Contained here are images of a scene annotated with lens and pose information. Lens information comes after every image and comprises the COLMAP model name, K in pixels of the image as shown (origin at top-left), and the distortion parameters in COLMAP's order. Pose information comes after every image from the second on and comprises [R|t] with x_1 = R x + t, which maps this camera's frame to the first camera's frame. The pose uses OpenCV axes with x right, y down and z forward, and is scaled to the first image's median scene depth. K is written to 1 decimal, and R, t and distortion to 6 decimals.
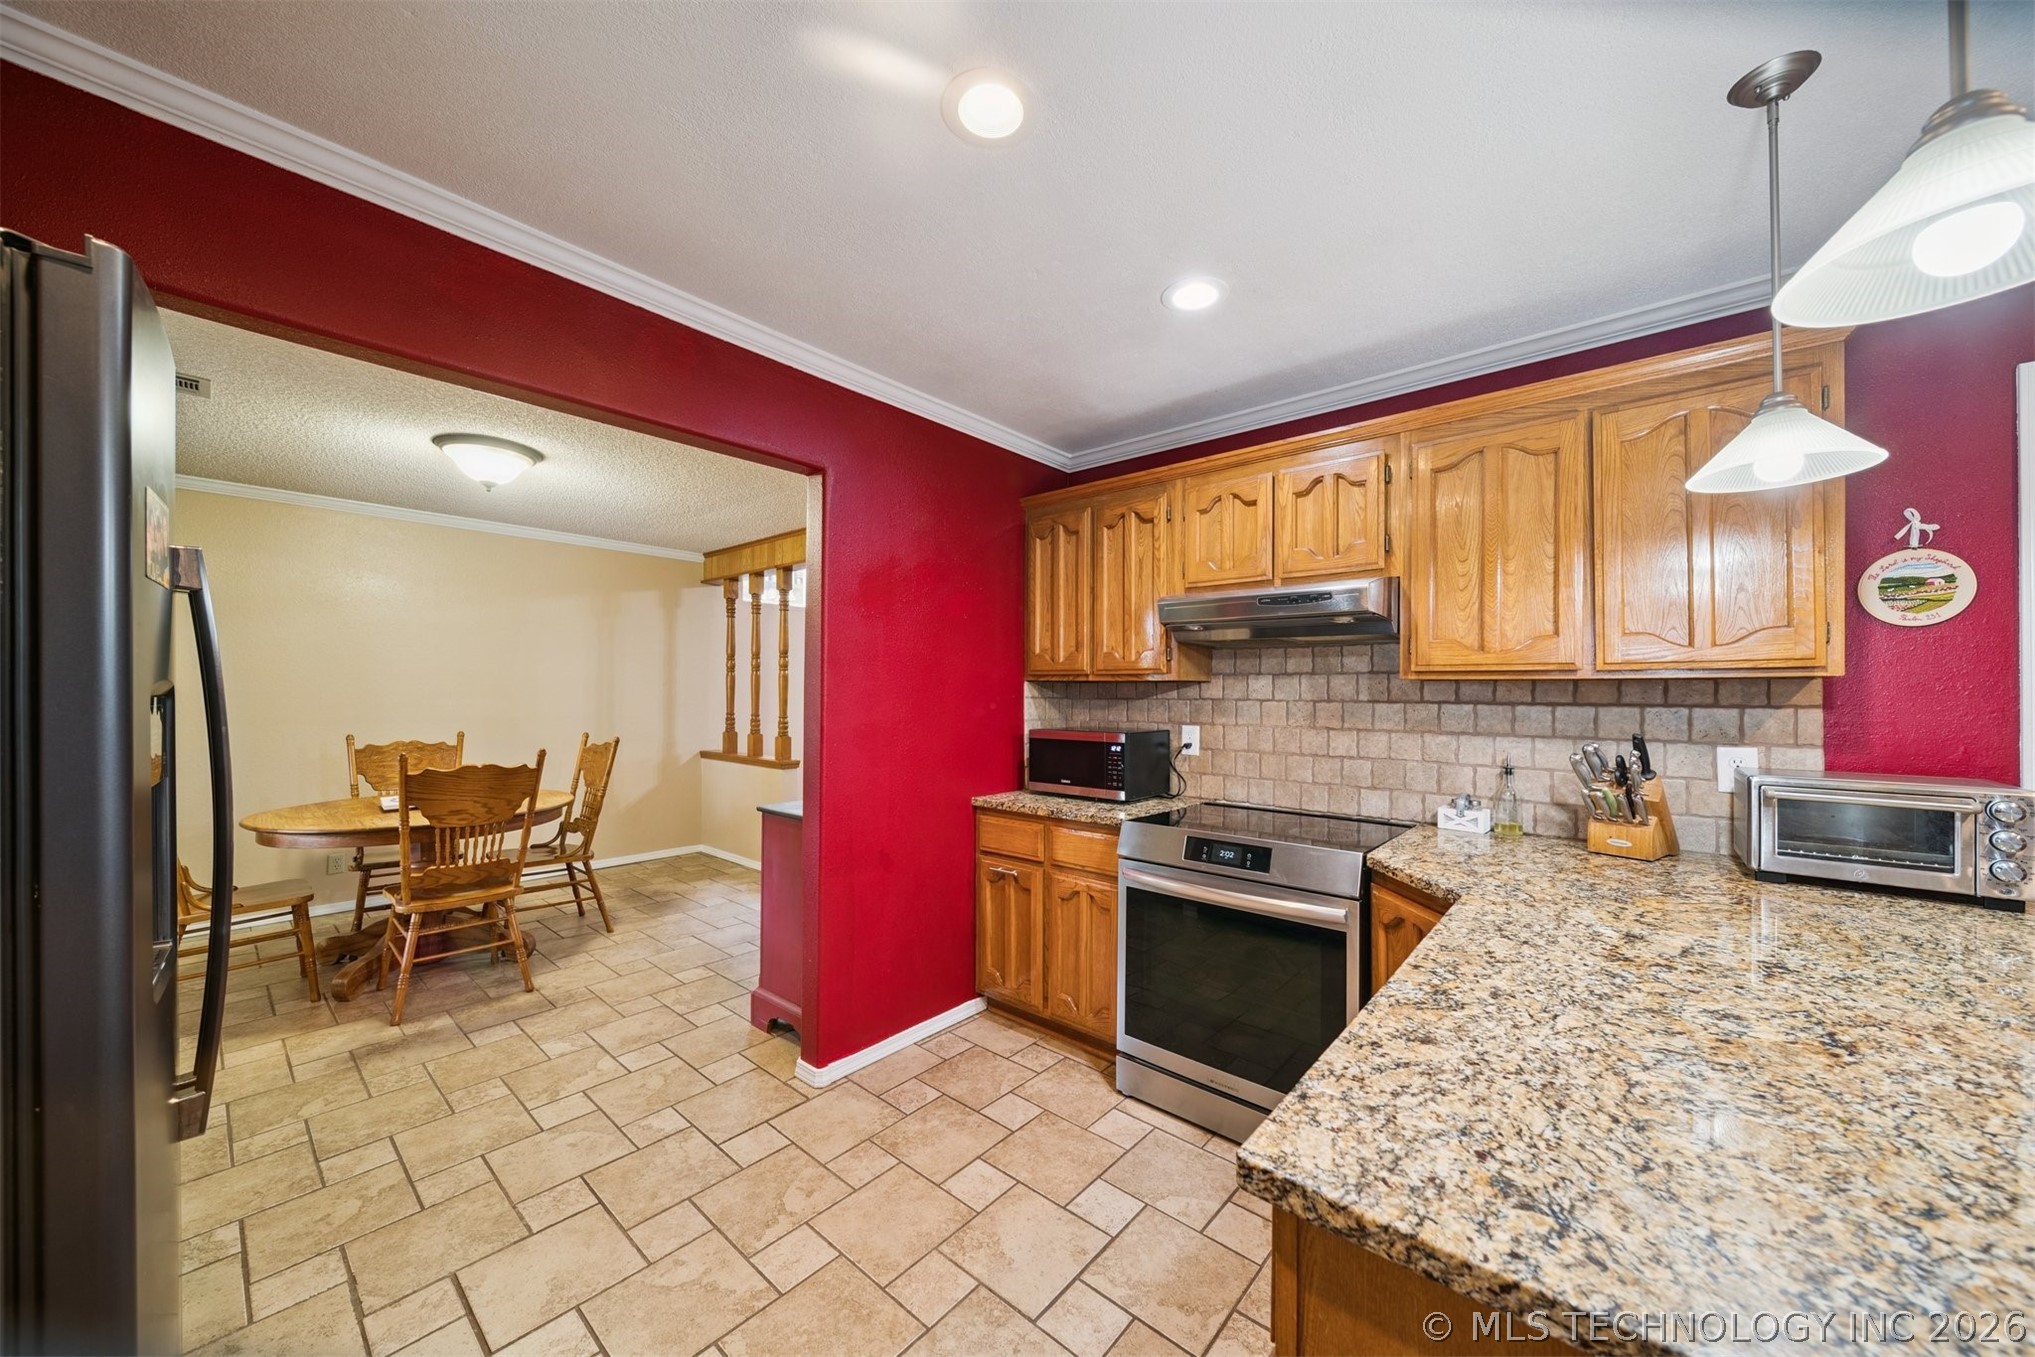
lens RADIAL K [[716.0, 0, 1027.1], [0, 716.0, 688.6], [0, 0, 1]] dist [-0.000606, -0.000057]
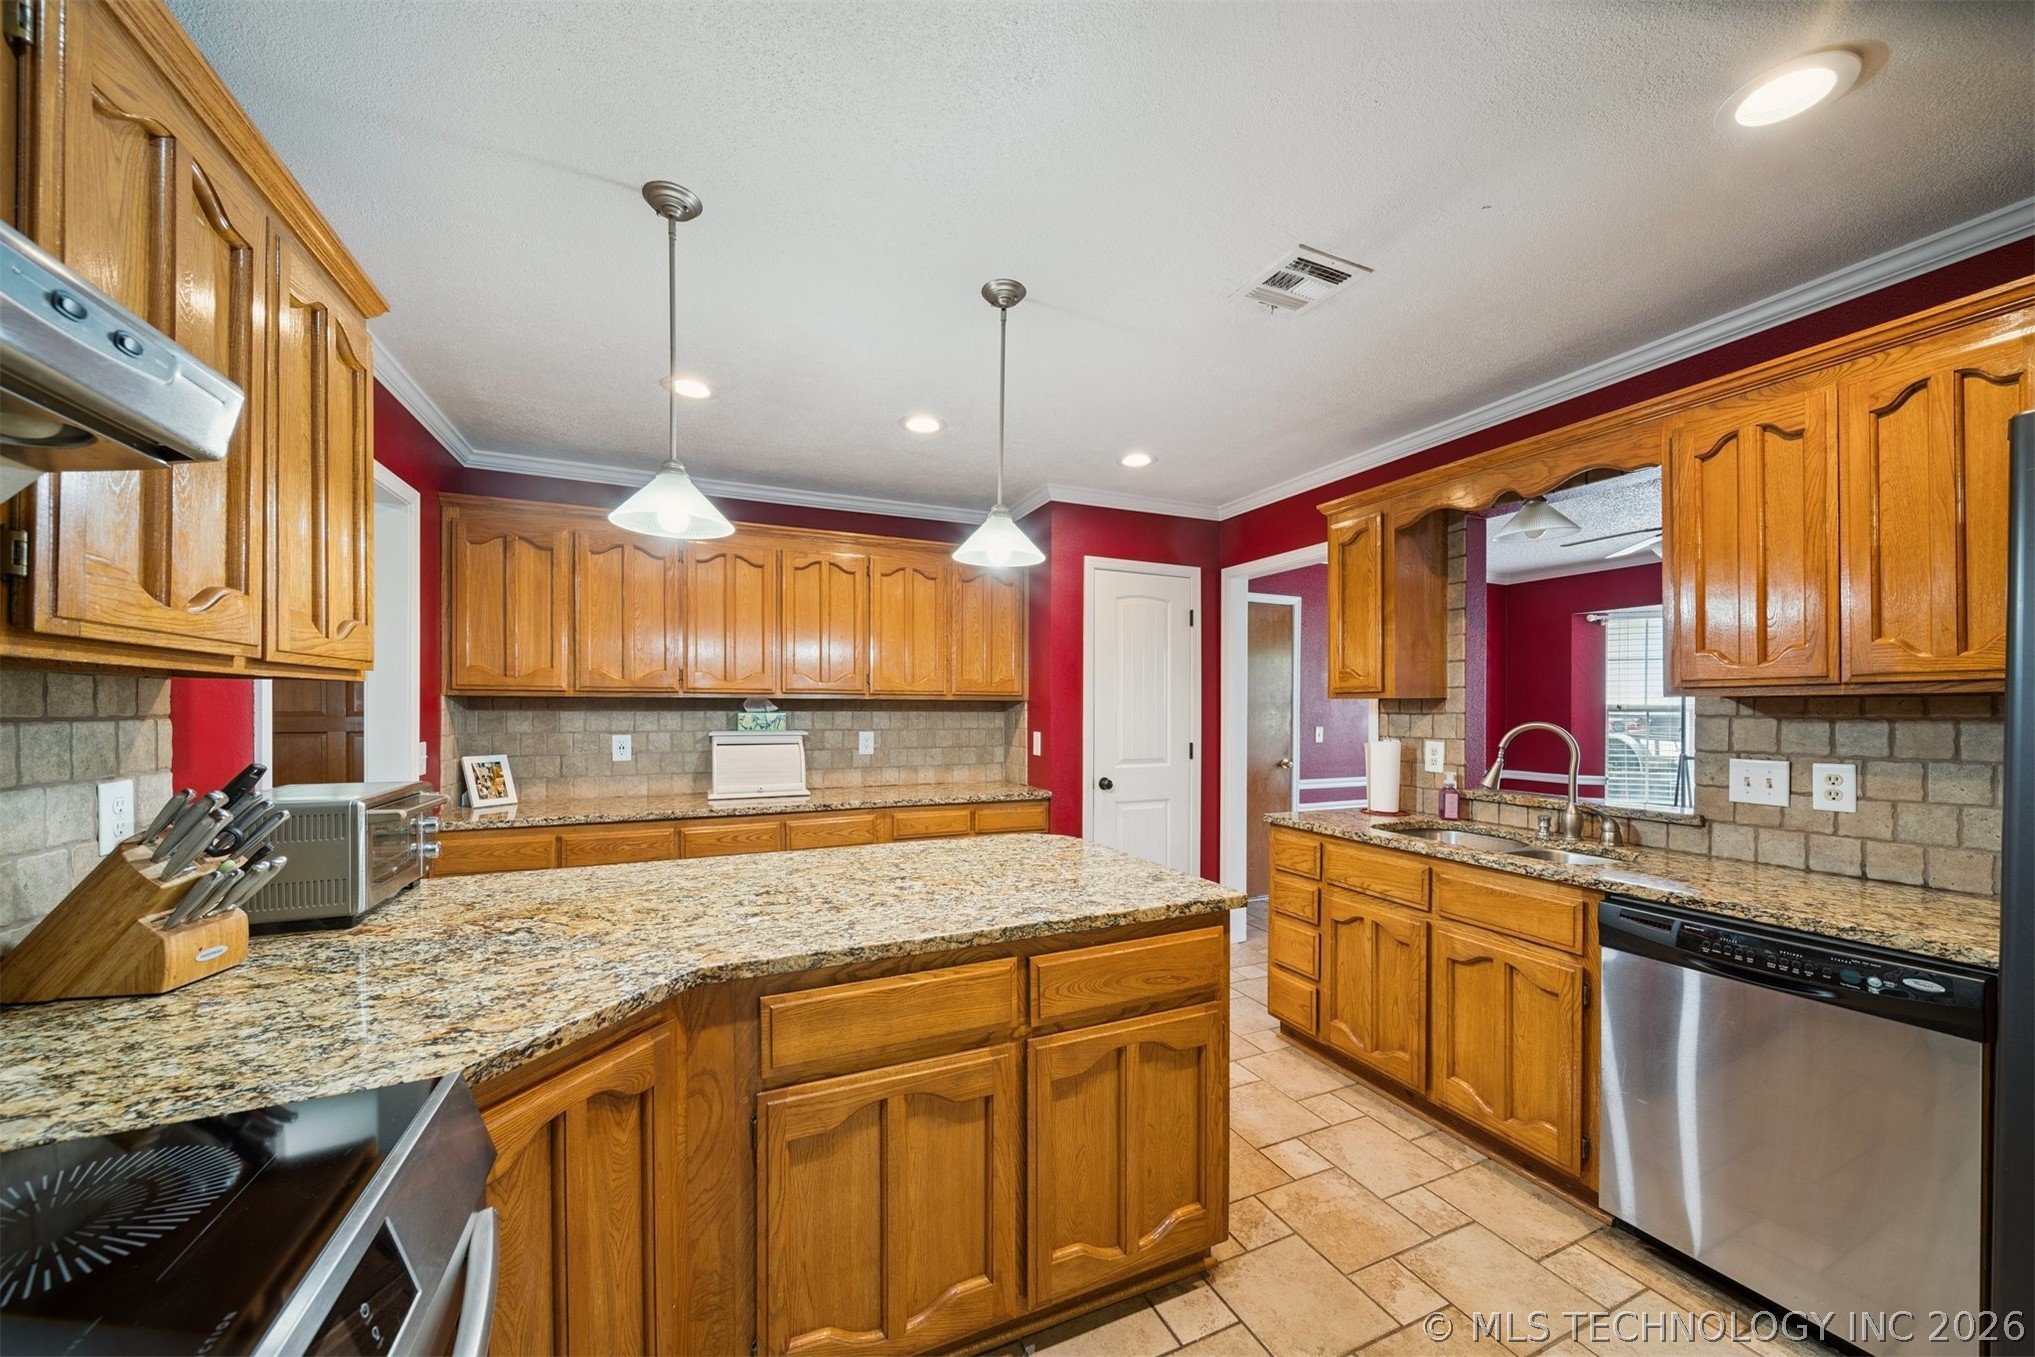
lens RADIAL K [[724.6, 0, 1013.8], [0, 724.6, 707.9], [0, 0, 1]] dist [0.001316, 0.000003]
pose [[-0.901044, -0.009586, 0.433621, -0.013889], [-0.012305, 0.999918, -0.003464, 0.005277], [-0.433552, -0.008457, -0.901089, 0.836316]]
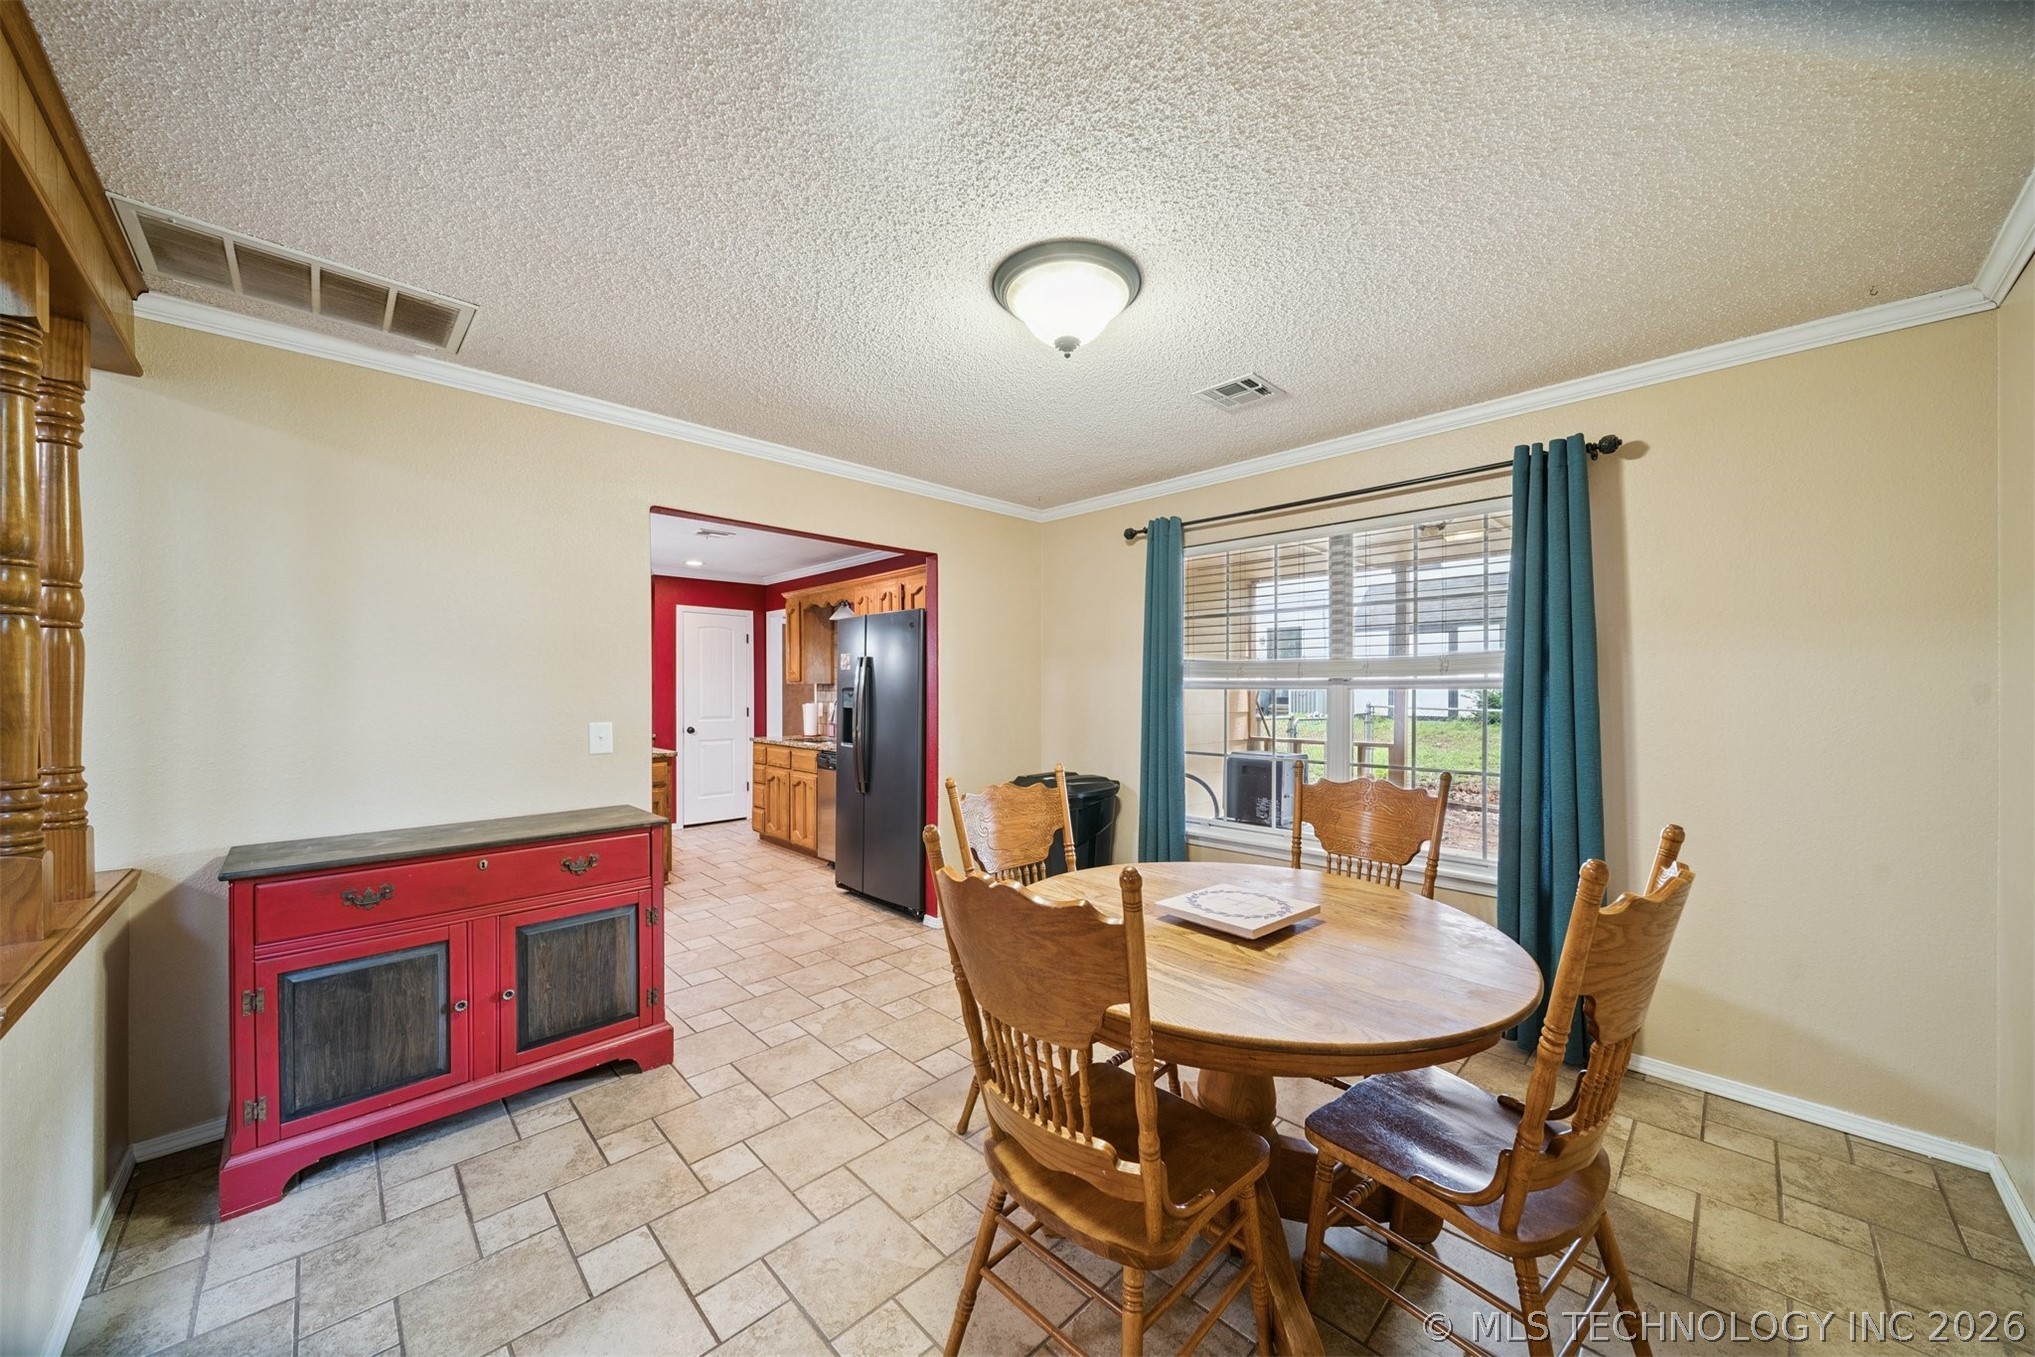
lens RADIAL K [[716.0, 0, 1027.1], [0, 716.0, 688.6], [0, 0, 1]] dist [-0.000606, -0.000057]
pose [[-0.996569, -0.006571, 0.082505, -0.883790], [-0.007160, 0.999951, -0.006849, 0.007606], [-0.082456, -0.007416, -0.996567, 1.828258]]
